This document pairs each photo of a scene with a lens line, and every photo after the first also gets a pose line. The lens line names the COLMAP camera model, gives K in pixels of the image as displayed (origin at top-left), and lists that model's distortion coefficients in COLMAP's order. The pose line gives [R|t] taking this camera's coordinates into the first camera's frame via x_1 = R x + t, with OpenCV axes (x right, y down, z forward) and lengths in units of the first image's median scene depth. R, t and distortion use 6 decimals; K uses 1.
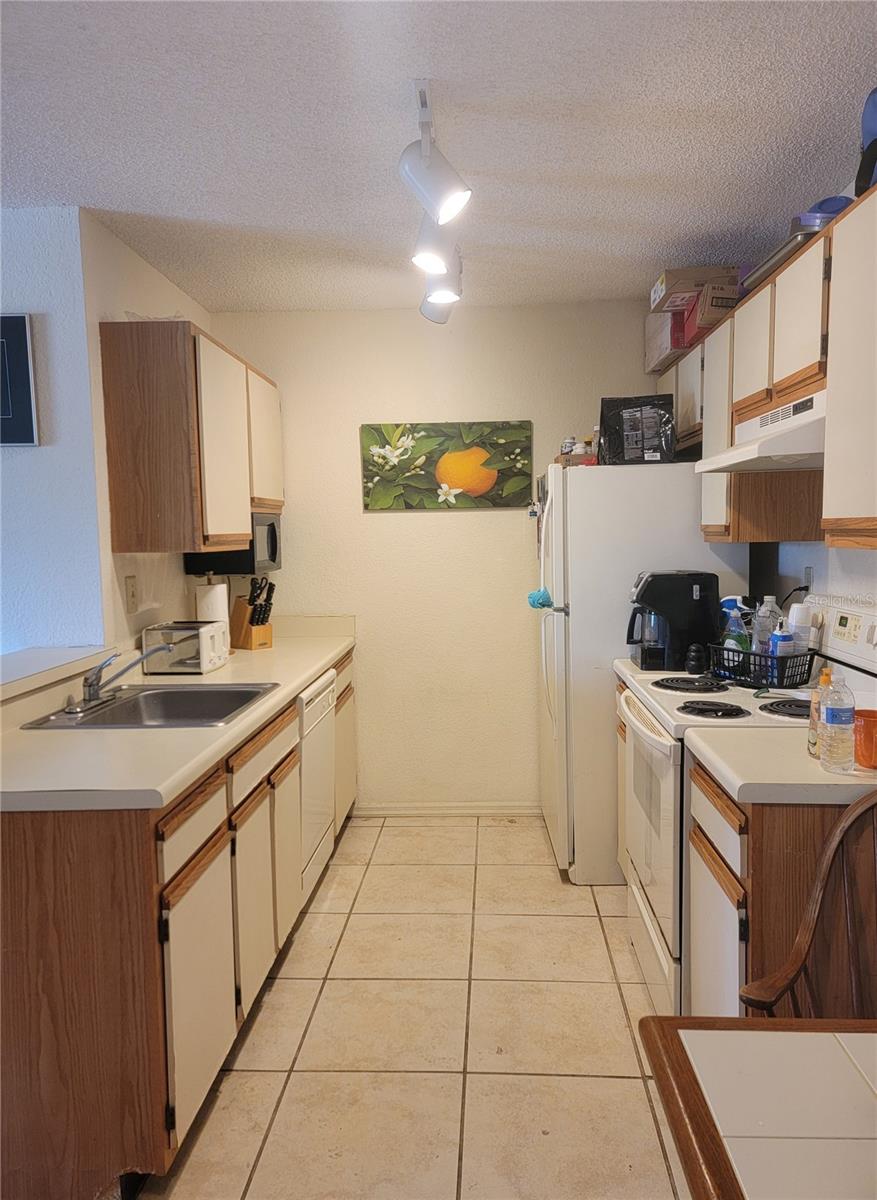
lens RADIAL K [[842.9, 0, 454.5], [0, 842.9, 605.7], [0, 0, 1]] dist [0.094083, -0.062380]
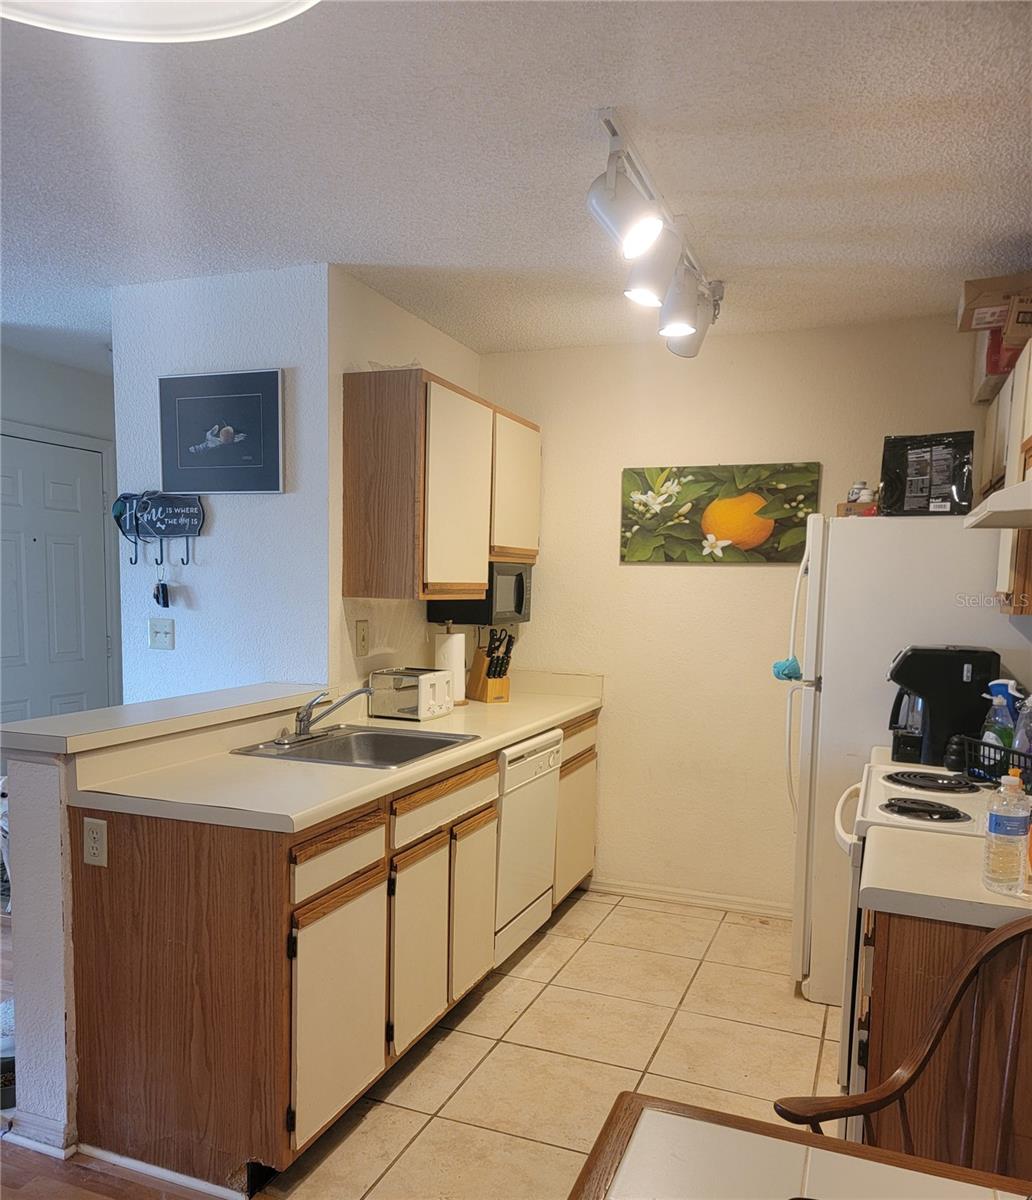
lens RADIAL K [[954.3, 0, 513.6], [0, 954.3, 682.8], [0, 0, 1]] dist [0.082059, -0.014572]
pose [[0.944556, 0.071350, -0.320504, 0.166300], [-0.066255, 0.997443, 0.026789, -0.002439], [0.321596, -0.004069, 0.946868, -0.032601]]
